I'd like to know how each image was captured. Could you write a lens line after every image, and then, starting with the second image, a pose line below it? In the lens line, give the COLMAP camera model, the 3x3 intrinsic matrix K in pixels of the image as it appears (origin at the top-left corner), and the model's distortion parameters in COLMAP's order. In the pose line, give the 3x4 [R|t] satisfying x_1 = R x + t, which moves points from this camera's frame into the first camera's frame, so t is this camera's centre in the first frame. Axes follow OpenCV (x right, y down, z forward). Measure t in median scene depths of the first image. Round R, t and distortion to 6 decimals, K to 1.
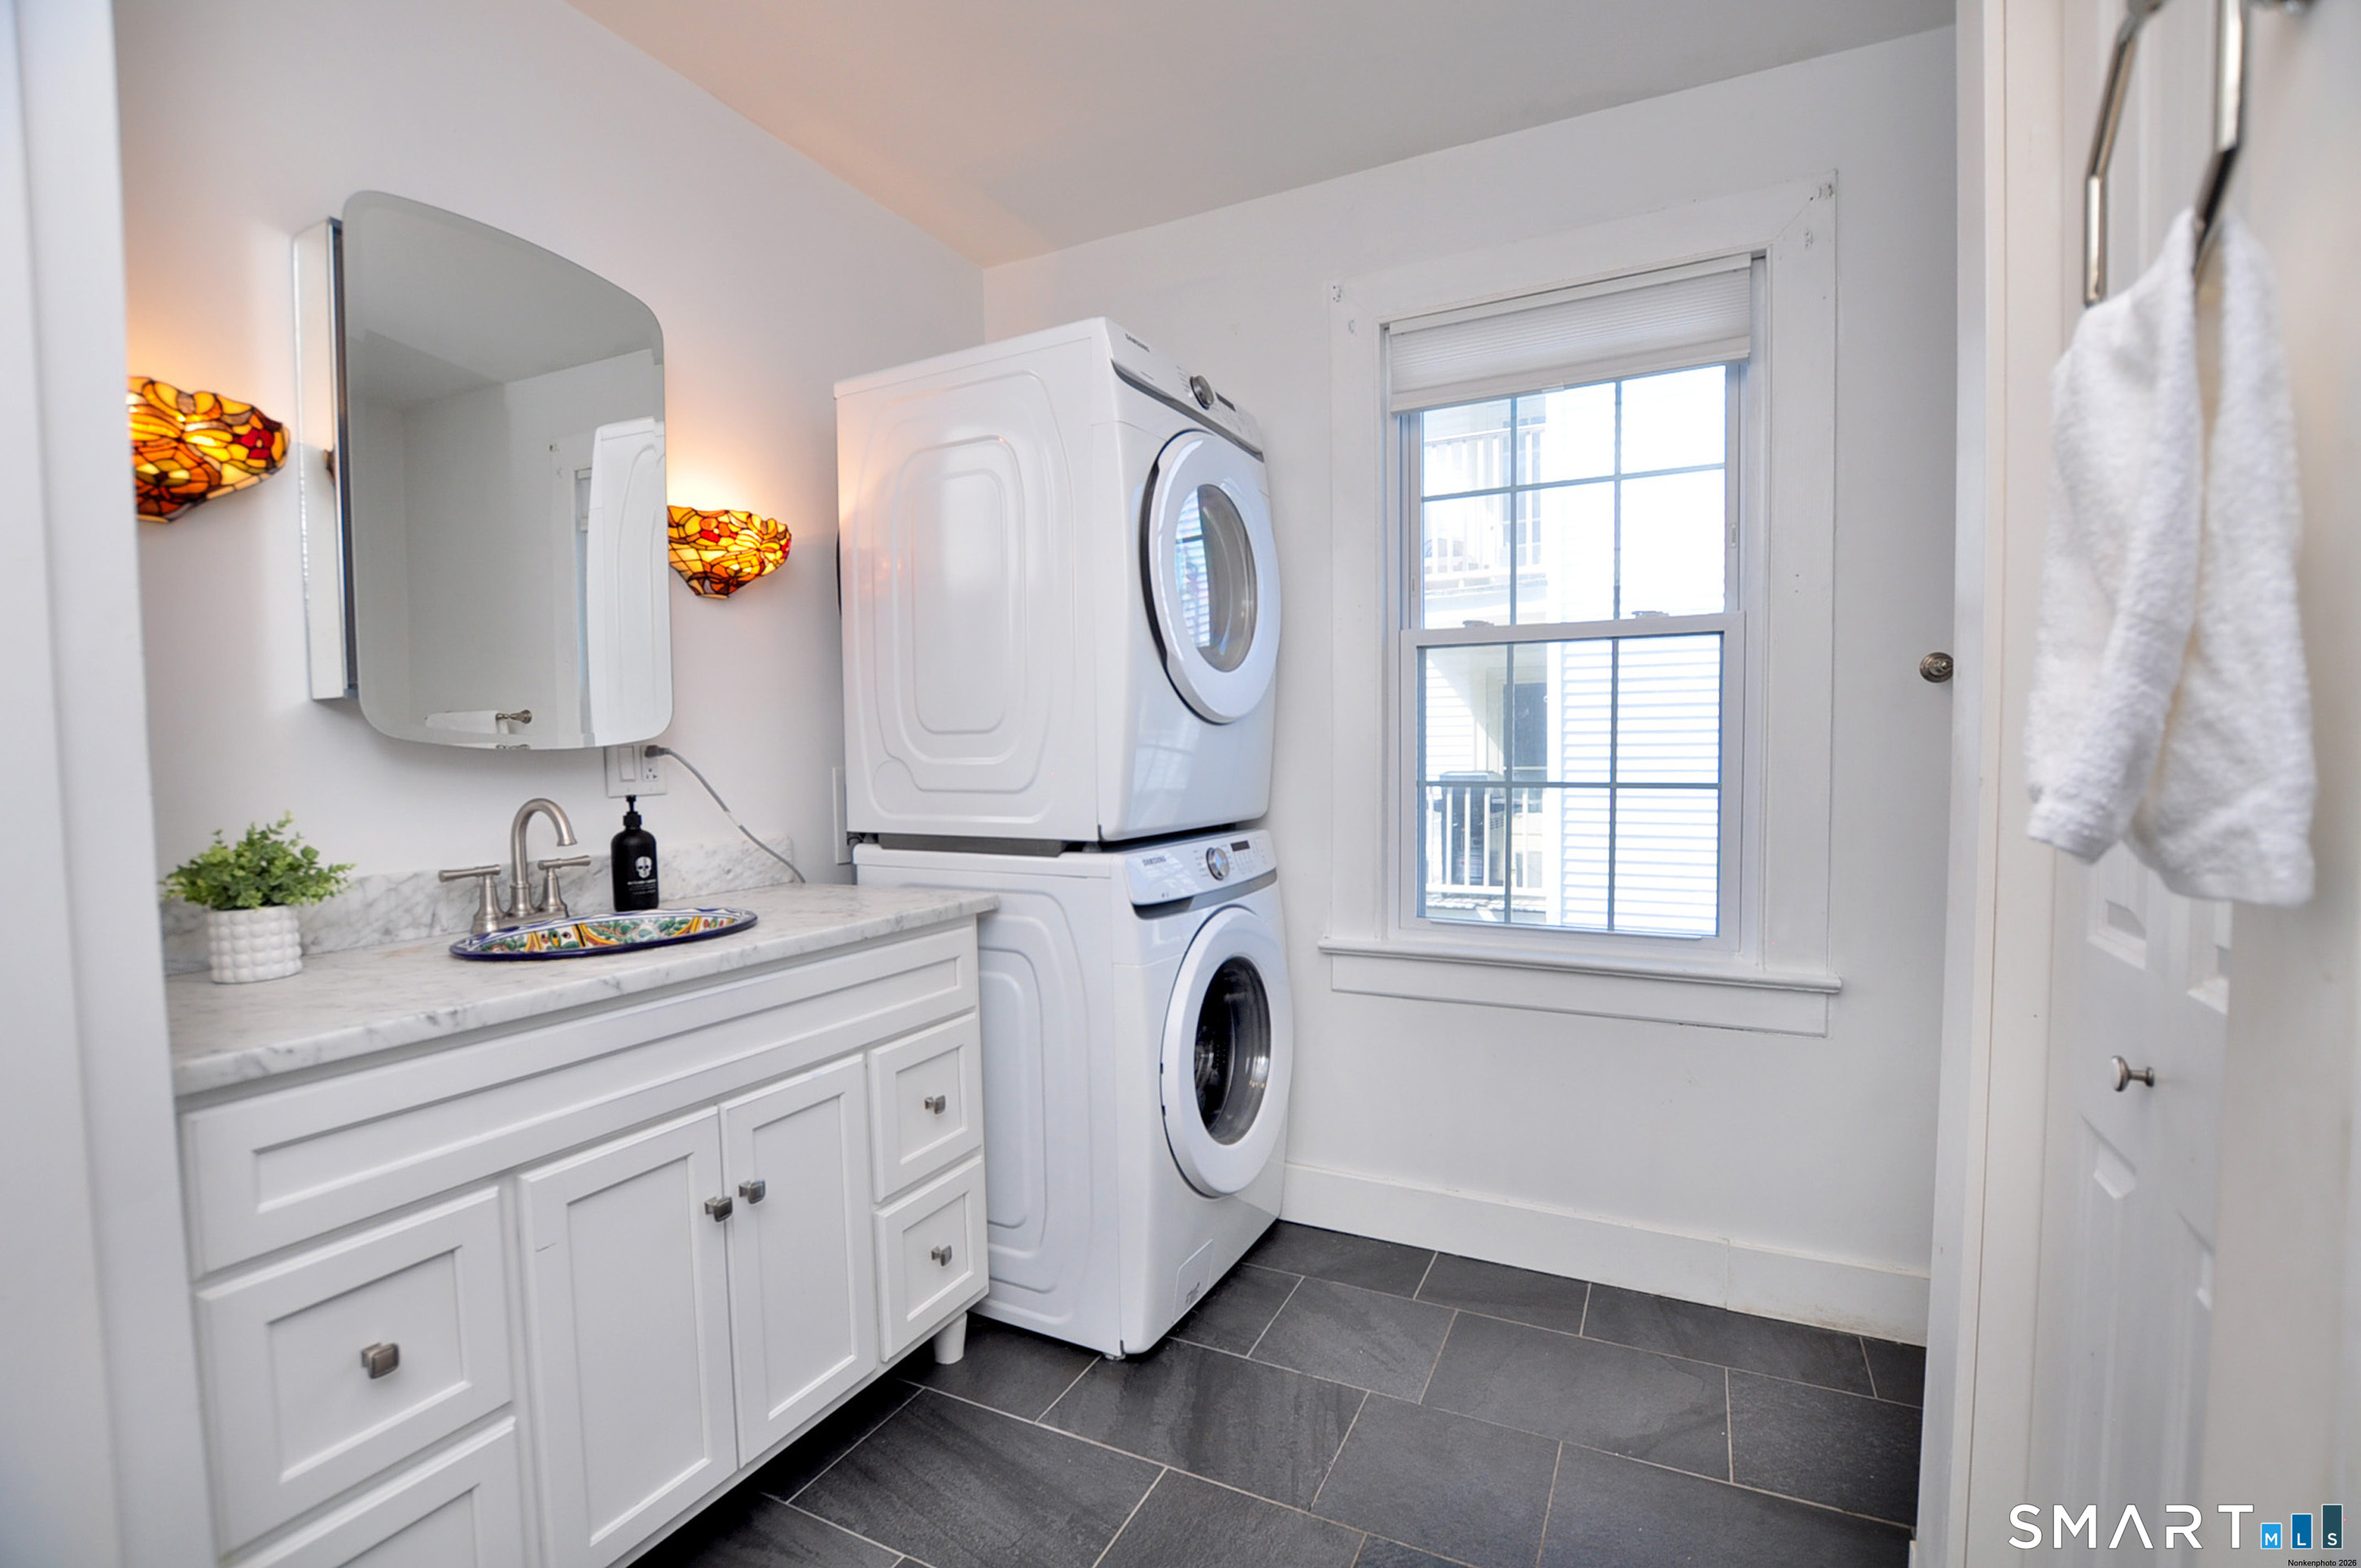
lens RADIAL K [[1031.5, 0, 1180.5], [0, 1031.5, 808.2], [0, 0, 1]] dist [0.000725, 0.000028]
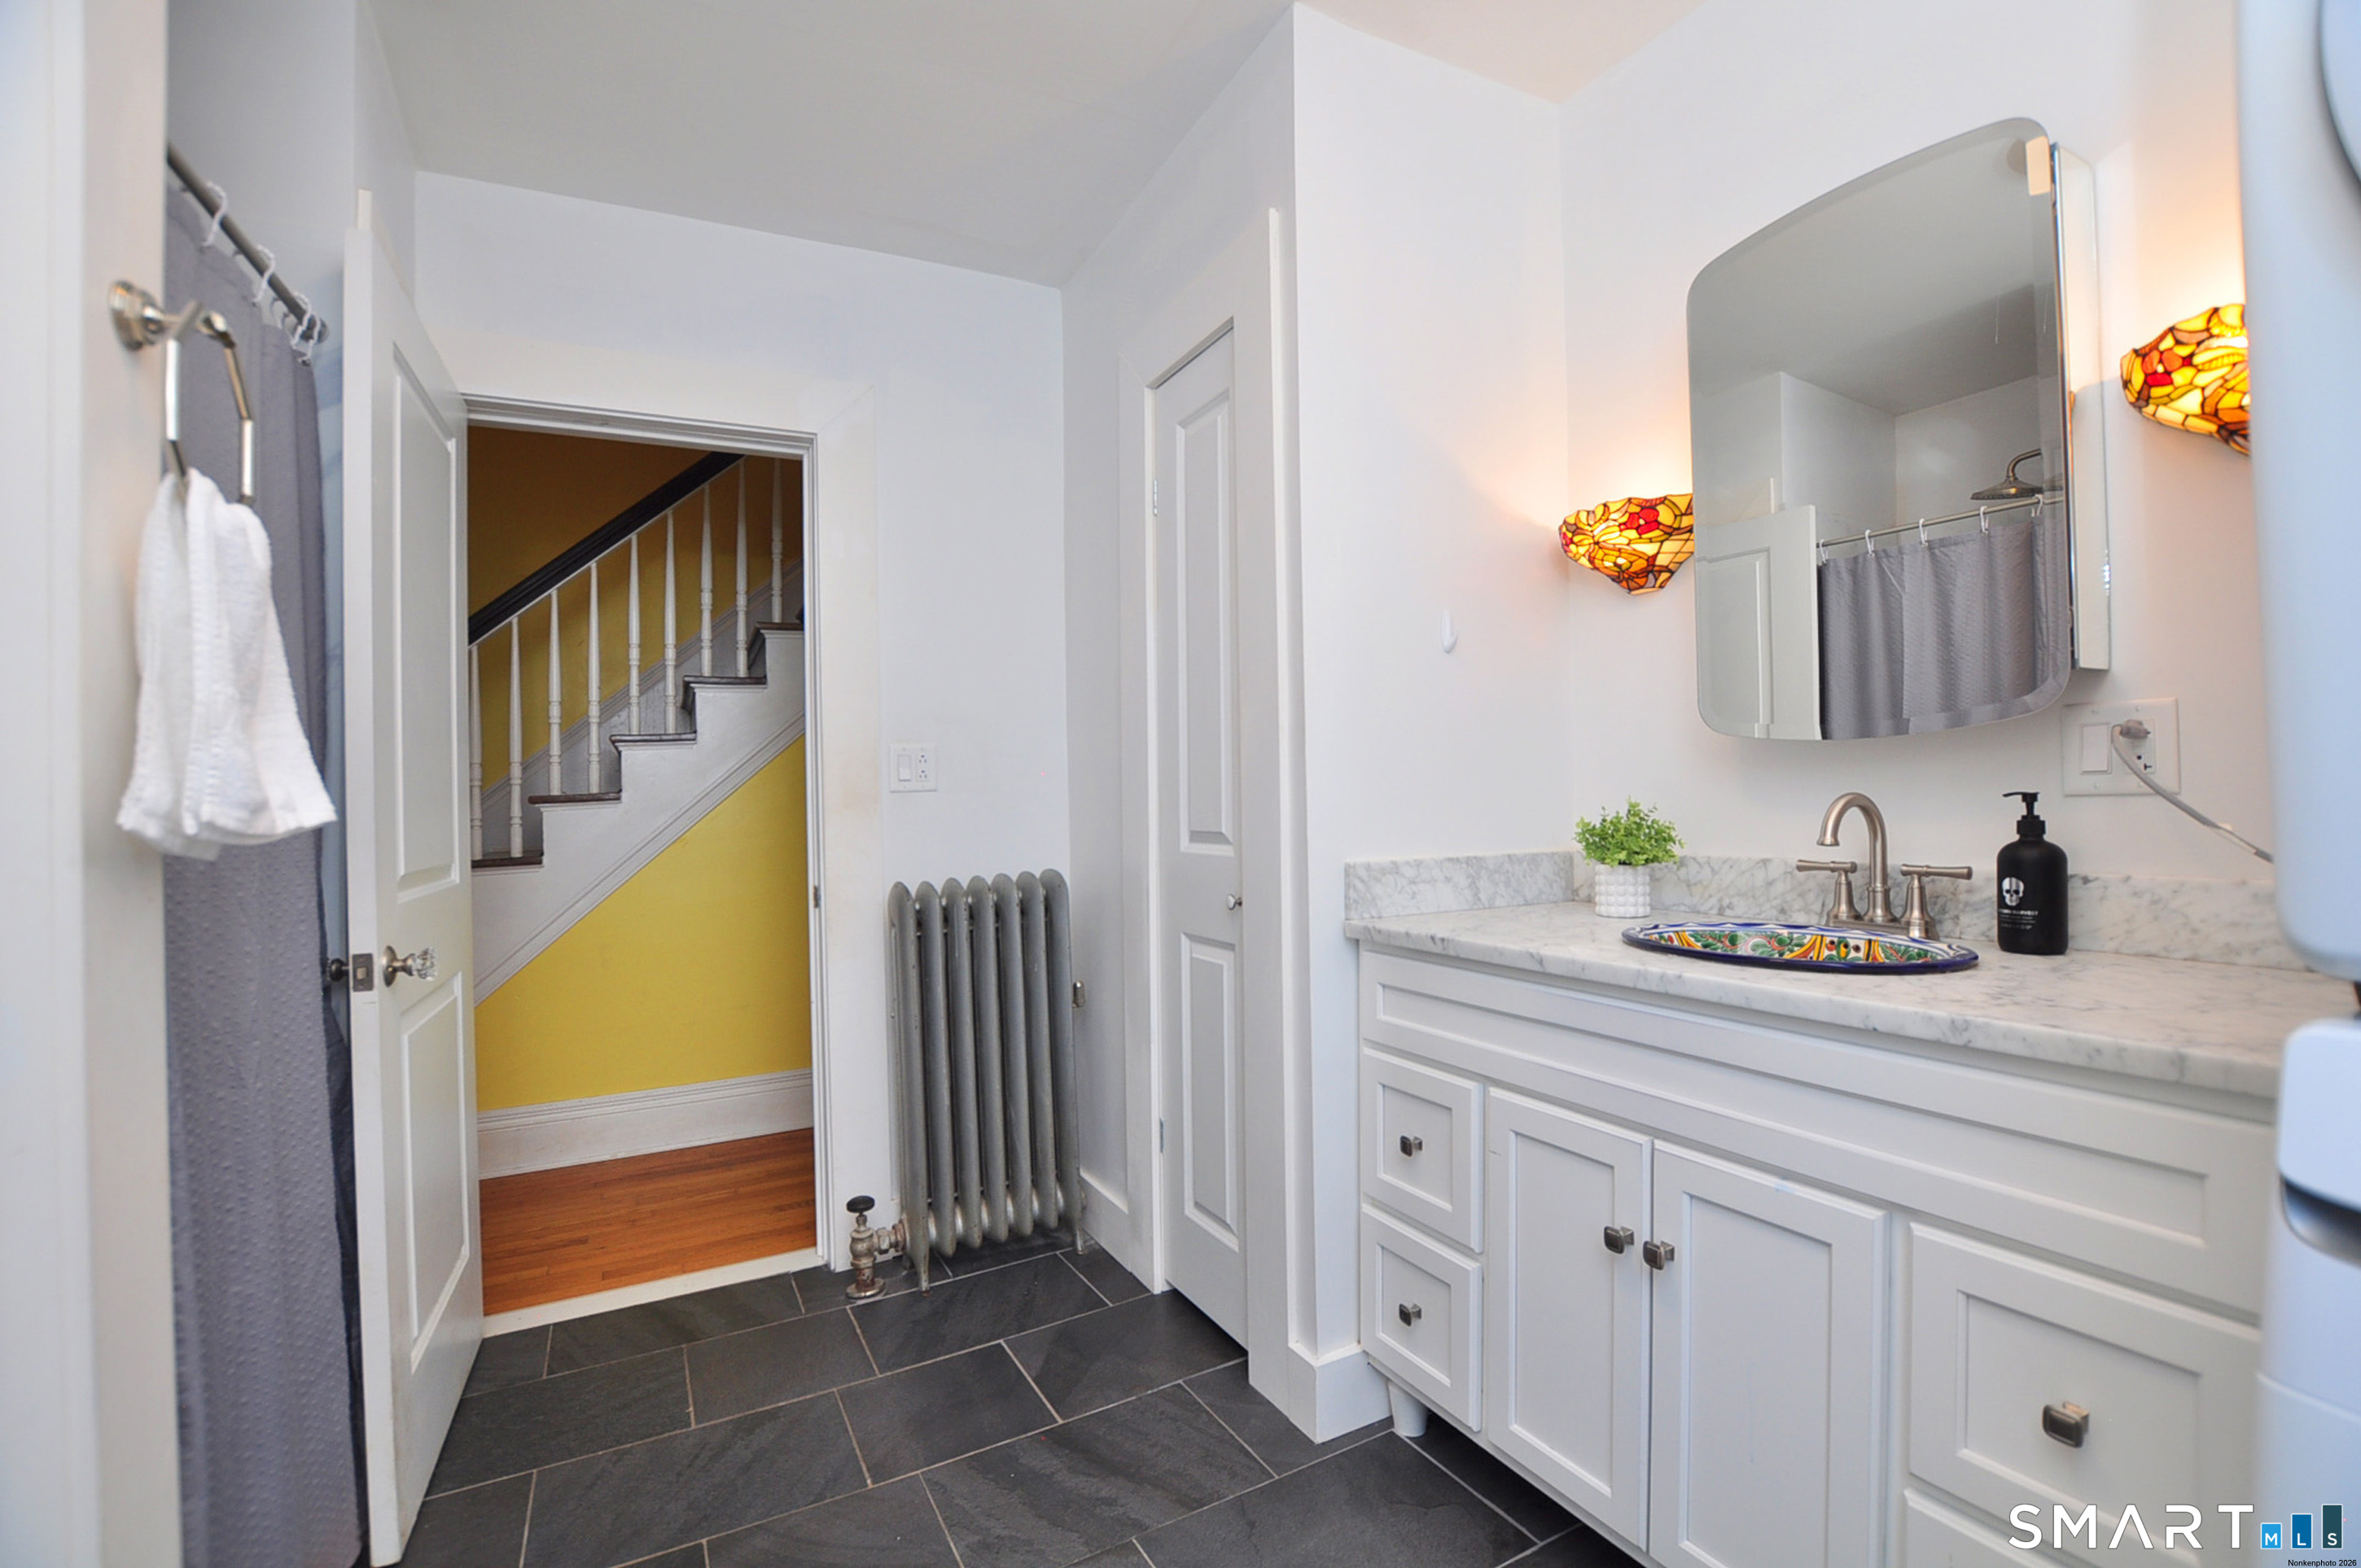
lens RADIAL K [[1079.6, 0, 1180.5], [0, 1079.6, 784.0], [0, 0, 1]] dist [-0.002528, -0.000338]
pose [[-0.564891, 0.022249, -0.824866, 0.489885], [-0.011607, 0.999323, 0.034903, -0.043115], [0.825084, 0.029291, -0.564250, 1.048096]]
